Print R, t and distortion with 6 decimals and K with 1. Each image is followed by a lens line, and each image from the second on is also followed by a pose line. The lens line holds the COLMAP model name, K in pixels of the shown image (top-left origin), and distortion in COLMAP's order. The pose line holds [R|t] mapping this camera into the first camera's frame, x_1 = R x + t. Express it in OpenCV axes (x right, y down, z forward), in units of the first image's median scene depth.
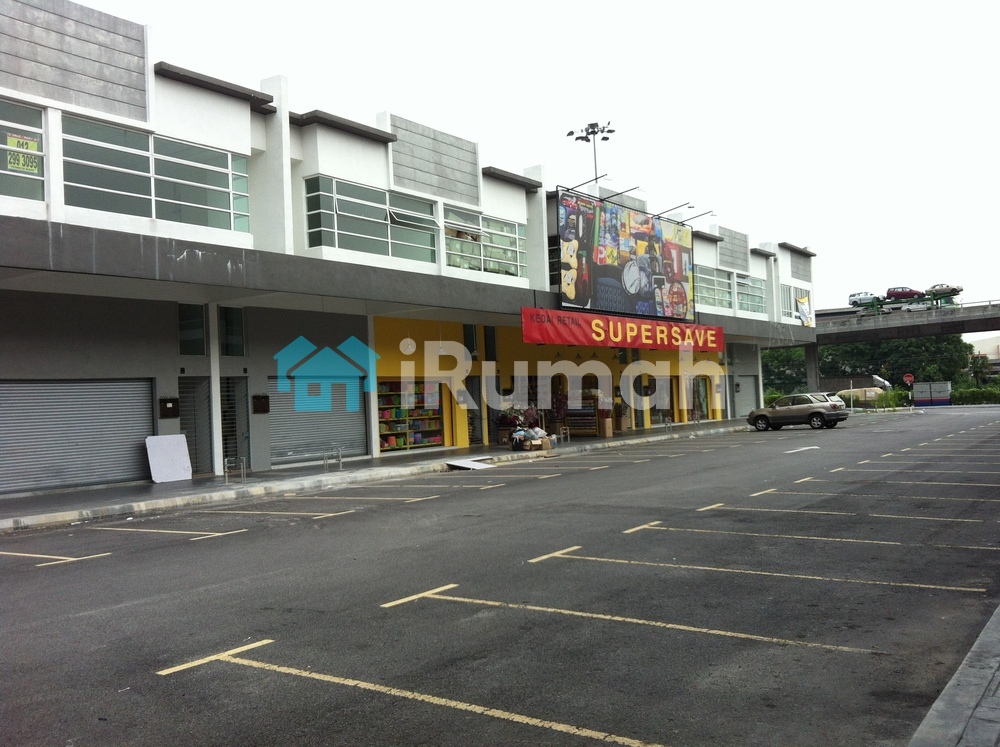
lens RADIAL K [[976.2, 0, 526.1], [0, 976.2, 354.0], [0, 0, 1]] dist [0.016488, 0.000000]
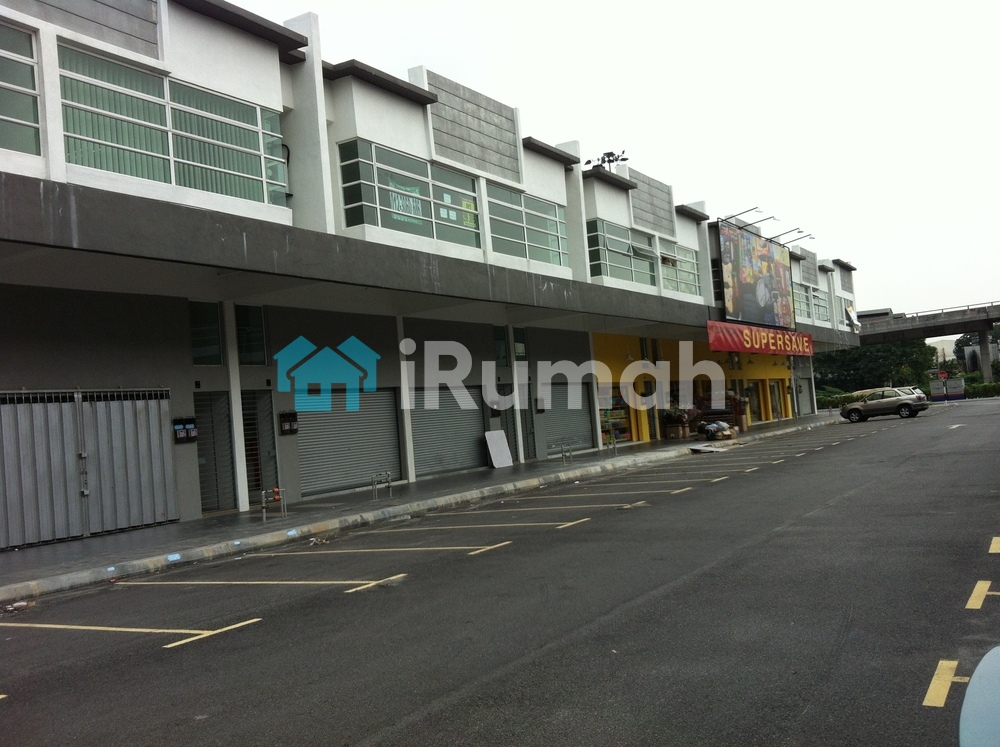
lens RADIAL K [[976.2, 0, 508.9], [0, 976.2, 378.5], [0, 0, 1]] dist [0.016488, 0.000000]
pose [[0.997663, -0.038416, 0.056511, -0.290524], [0.038244, 0.999260, 0.004131, 0.008027], [-0.056628, -0.001961, 0.998393, -0.168058]]
